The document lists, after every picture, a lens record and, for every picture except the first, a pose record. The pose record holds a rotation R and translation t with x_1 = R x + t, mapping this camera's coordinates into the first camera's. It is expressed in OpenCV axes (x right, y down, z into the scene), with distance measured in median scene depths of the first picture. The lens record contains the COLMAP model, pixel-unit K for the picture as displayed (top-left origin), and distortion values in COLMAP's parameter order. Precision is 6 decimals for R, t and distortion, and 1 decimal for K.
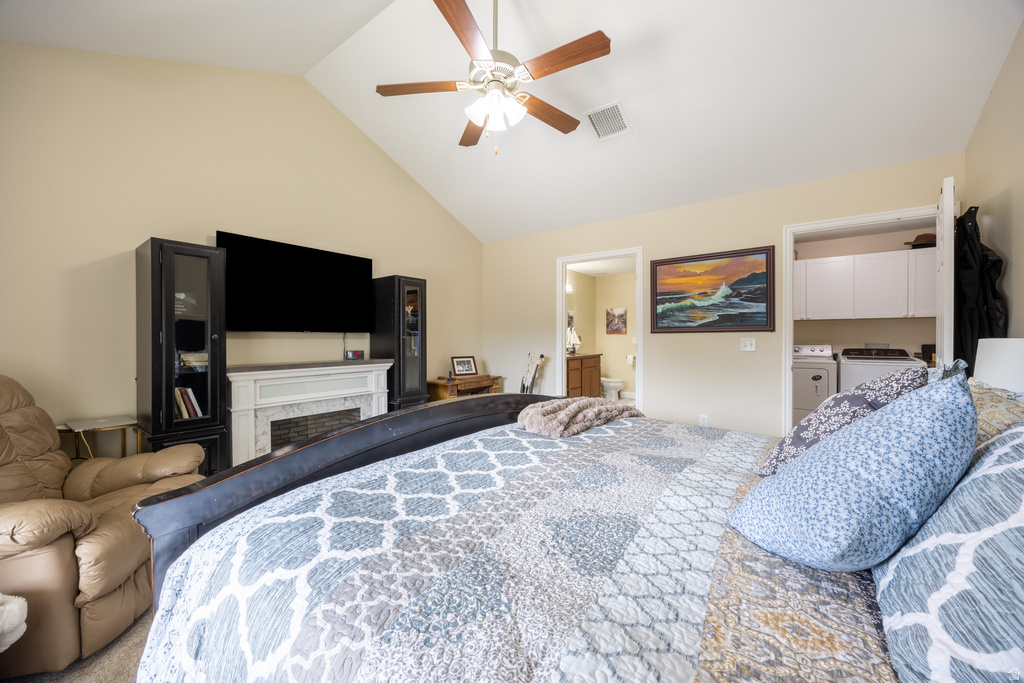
lens RADIAL K [[387.3, 0, 510.6], [0, 387.3, 338.1], [0, 0, 1]] dist [-0.004056, -0.000042]
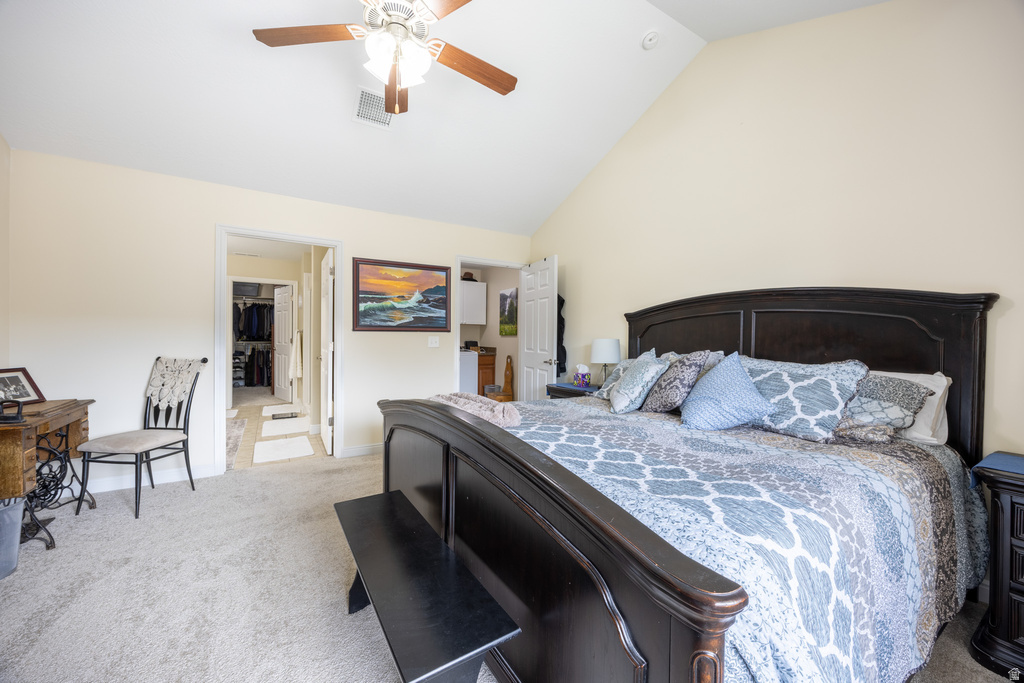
lens RADIAL K [[387.3, 0, 510.2], [0, 387.3, 342.0], [0, 0, 1]] dist [-0.004056, -0.000042]
pose [[0.368071, -0.007434, 0.929768, -0.429609], [-0.011047, 0.999863, 0.012367, -0.001008], [-0.929732, -0.014823, 0.367938, 0.278518]]
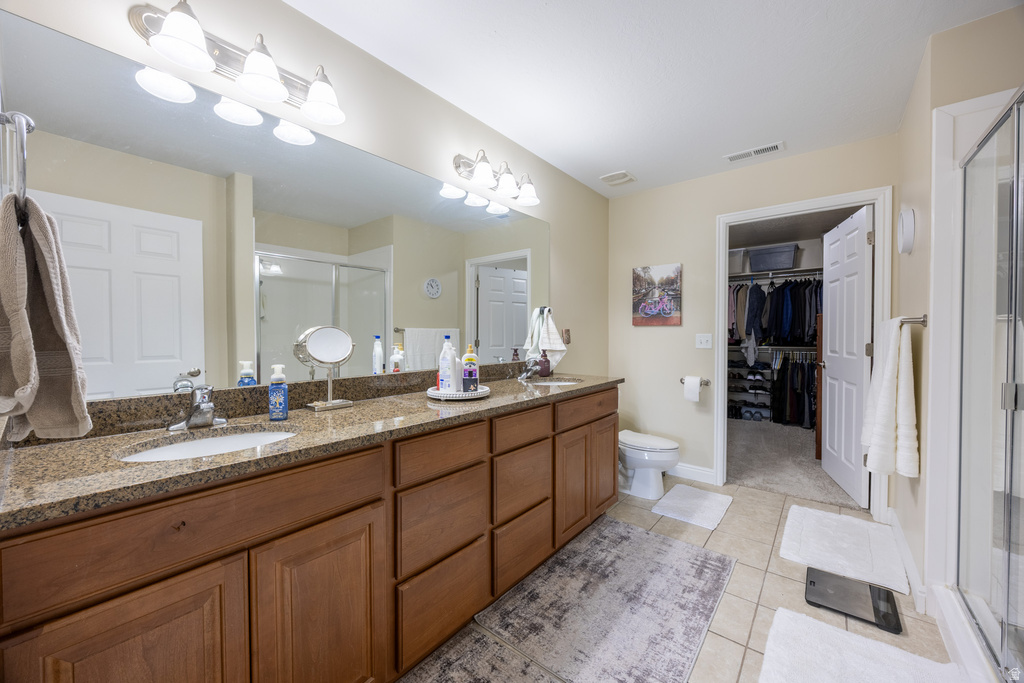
lens RADIAL K [[387.3, 0, 512.3], [0, 387.3, 336.8], [0, 0, 1]] dist [-0.004056, -0.000042]
pose [[0.999056, -0.001712, -0.043399, 0.278465], [0.001985, 0.999978, 0.006253, -0.002519], [0.043388, -0.006333, 0.999038, 1.191711]]
